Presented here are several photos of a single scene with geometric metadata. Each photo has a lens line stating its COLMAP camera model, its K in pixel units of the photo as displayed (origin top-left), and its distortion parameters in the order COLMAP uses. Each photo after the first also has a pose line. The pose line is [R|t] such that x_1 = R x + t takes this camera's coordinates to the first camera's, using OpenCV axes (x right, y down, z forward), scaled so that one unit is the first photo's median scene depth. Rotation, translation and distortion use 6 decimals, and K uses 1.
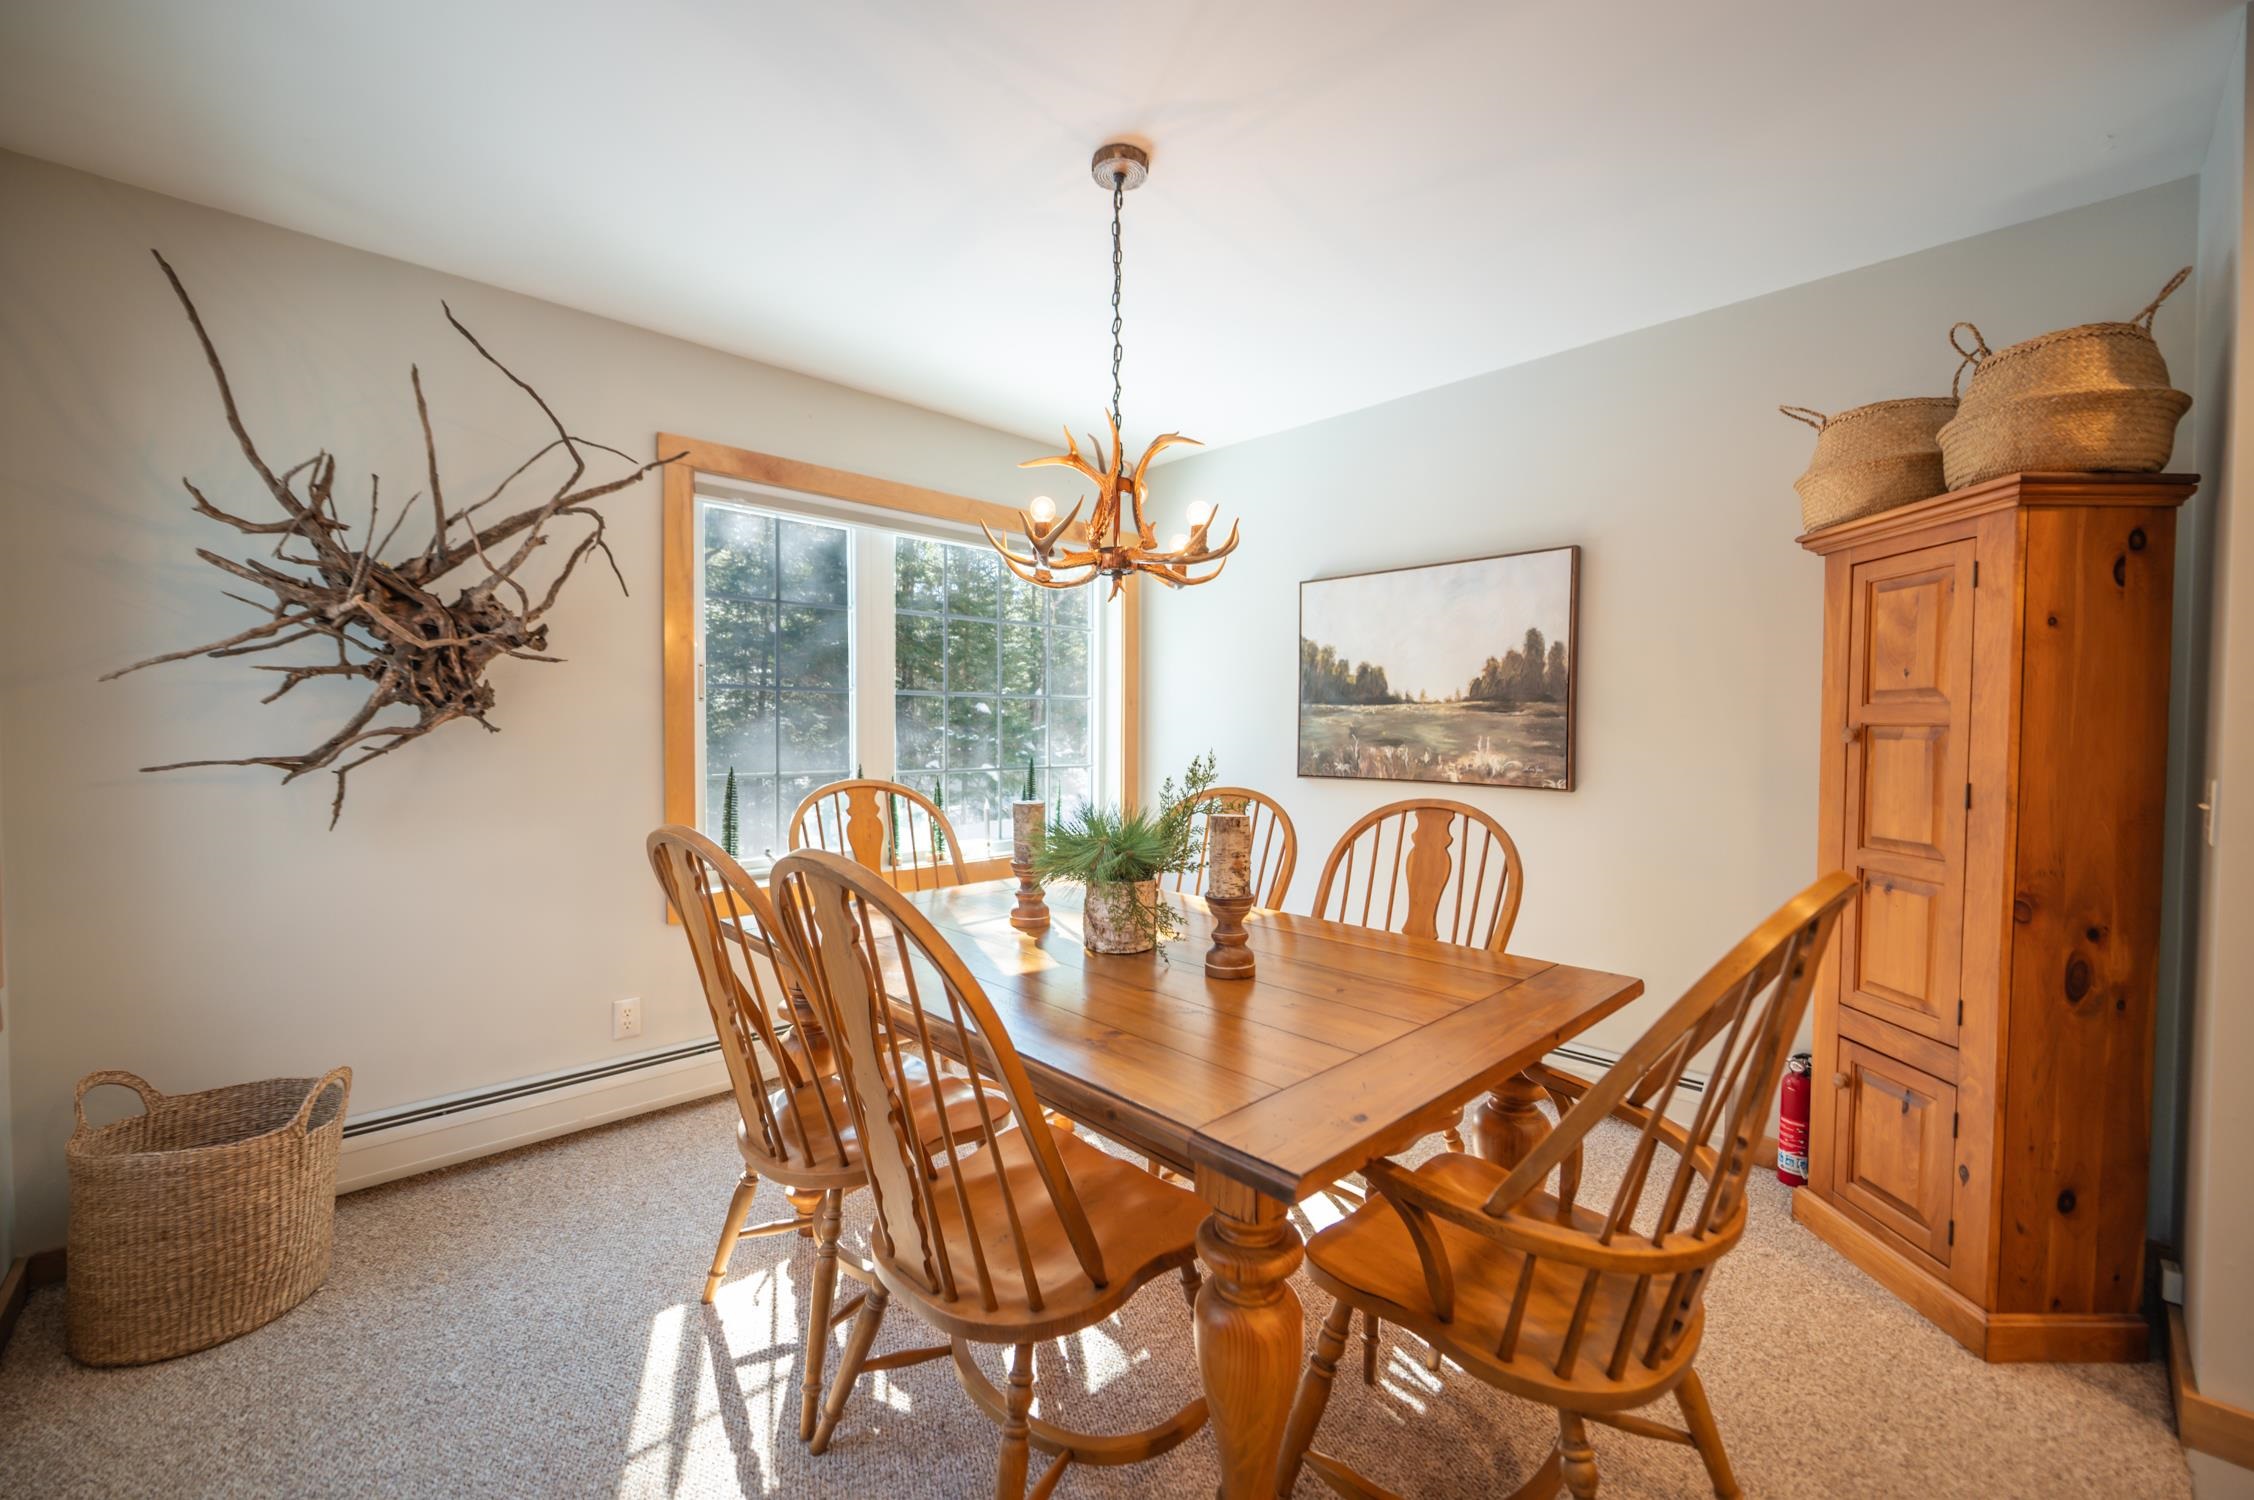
lens RADIAL K [[899.8, 0, 1119.6], [0, 899.8, 752.5], [0, 0, 1]] dist [-0.006035, -0.001010]
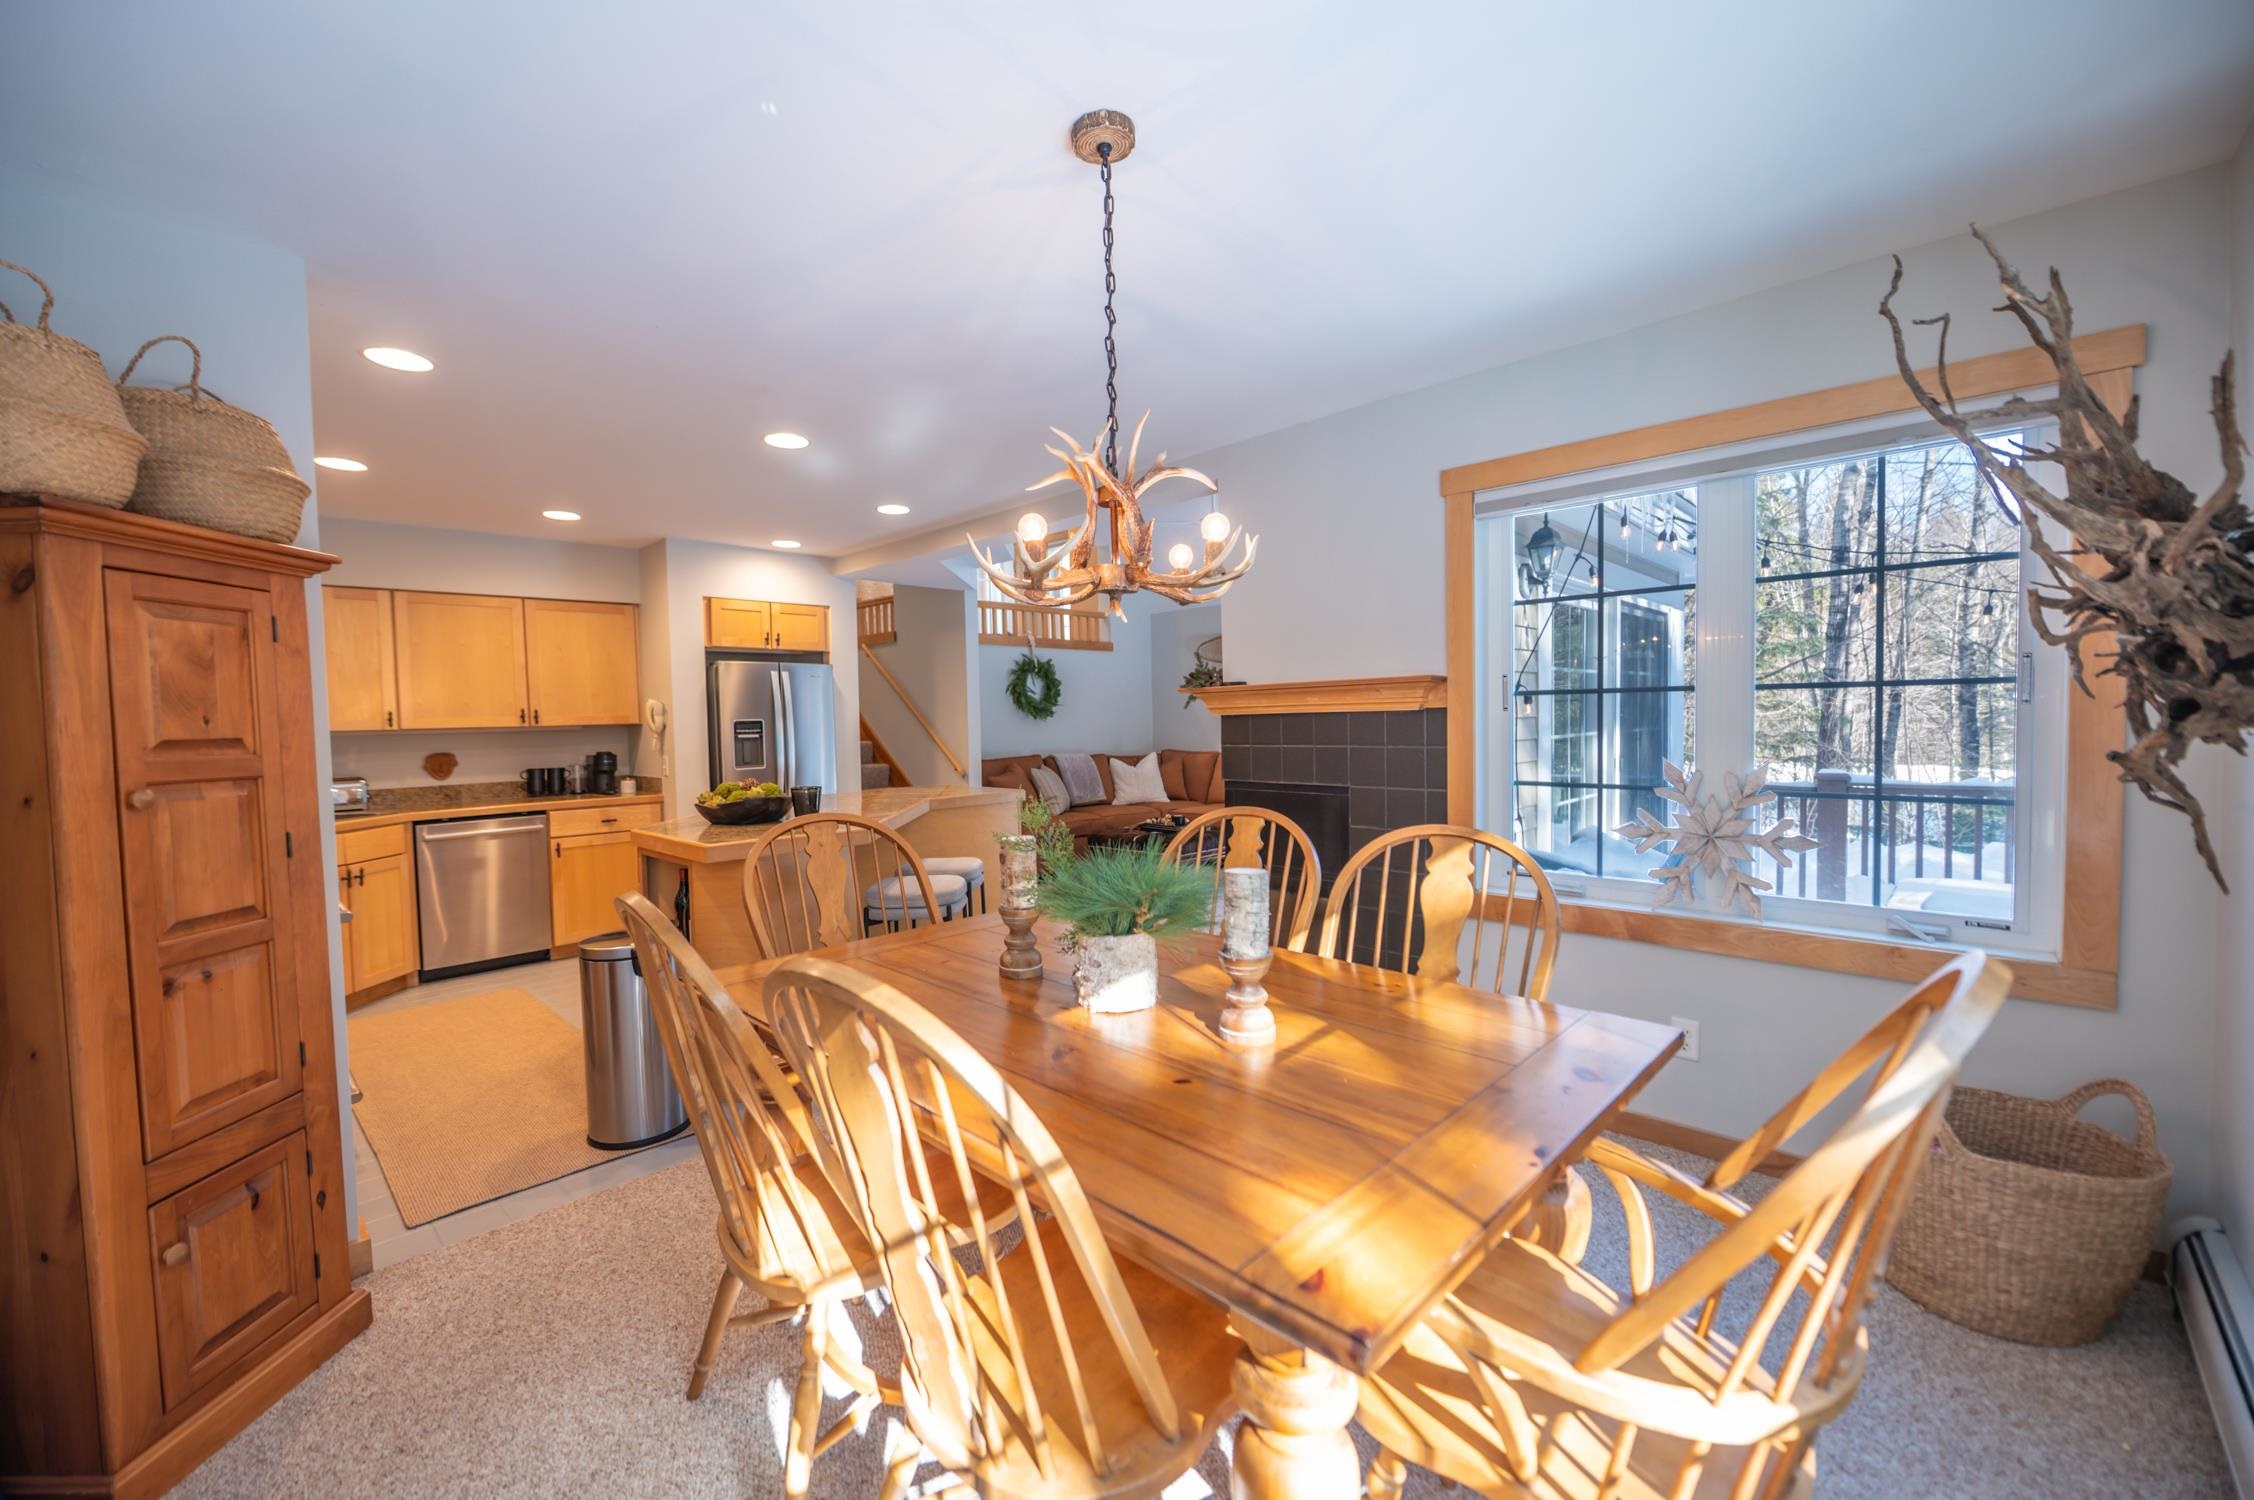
lens RADIAL K [[899.8, 0, 1126.4], [0, 899.8, 755.1], [0, 0, 1]] dist [-0.006035, -0.001010]
pose [[-0.999007, 0.019904, -0.039871, 0.025190], [0.017169, 0.997552, 0.067791, -0.107532], [0.041123, 0.067039, -0.996903, 2.063028]]
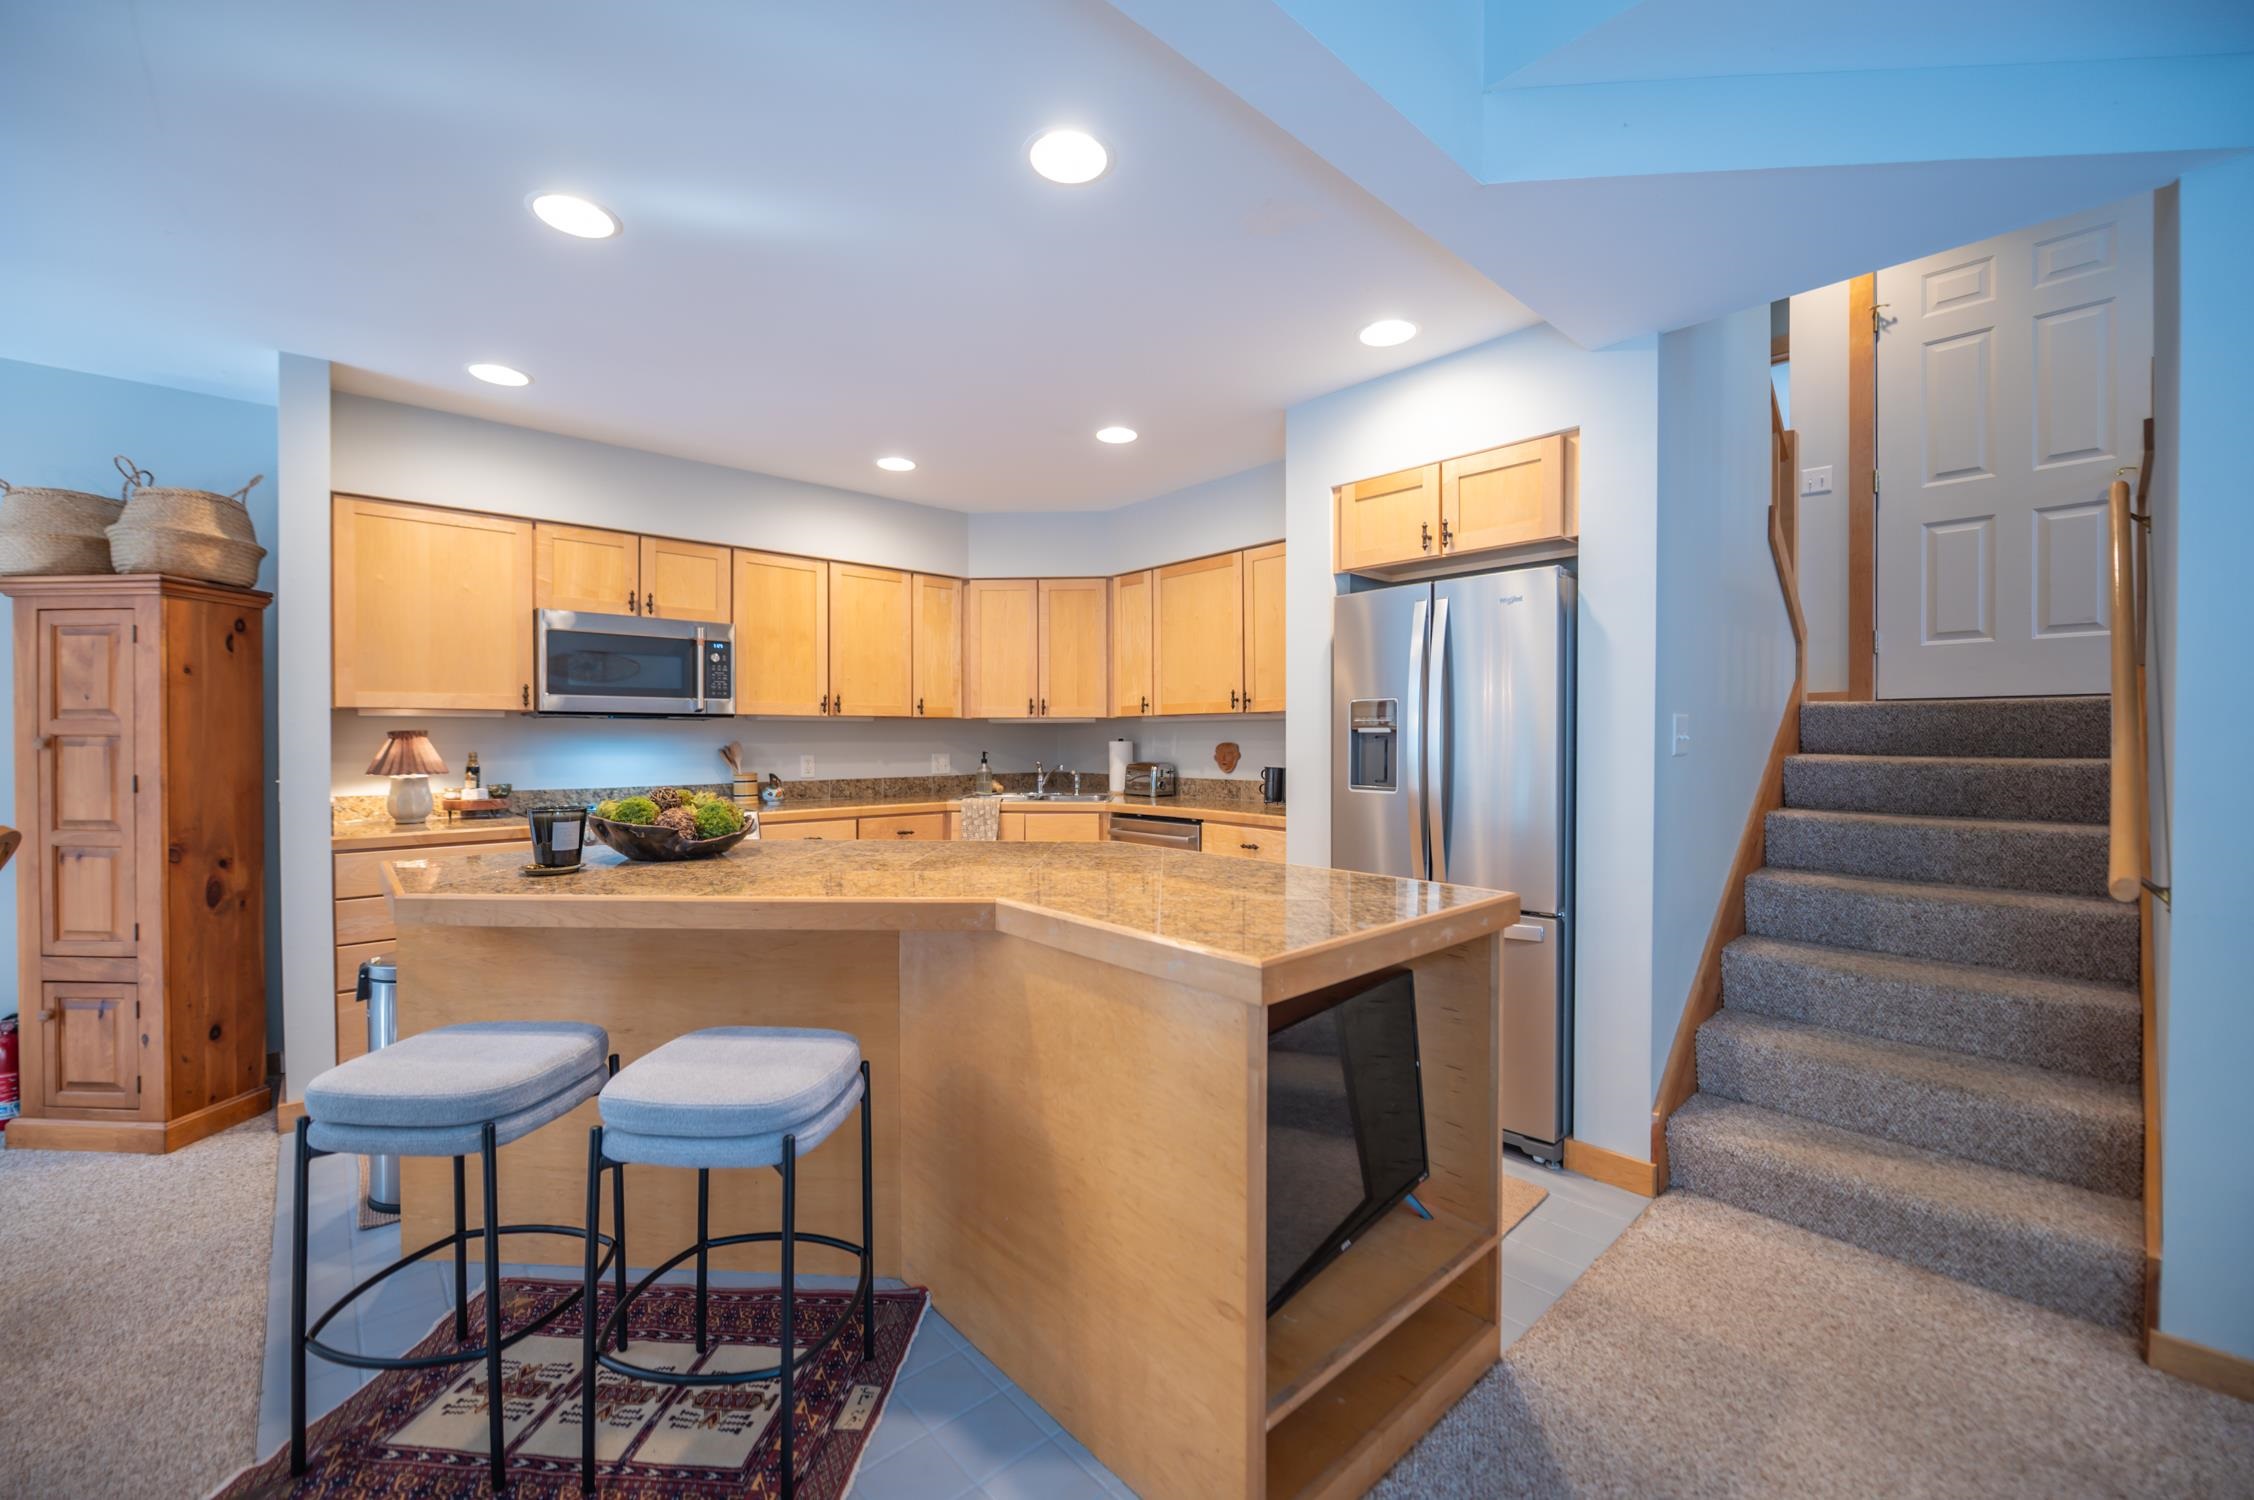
lens RADIAL K [[899.8, 0, 1124.6], [0, 899.8, 749.2], [0, 0, 1]] dist [-0.006035, -0.001010]
pose [[0.034755, -0.015036, 0.999283, -0.463659], [0.027255, 0.999529, 0.014092, 0.015521], [-0.999024, 0.026745, 0.035149, -0.684049]]
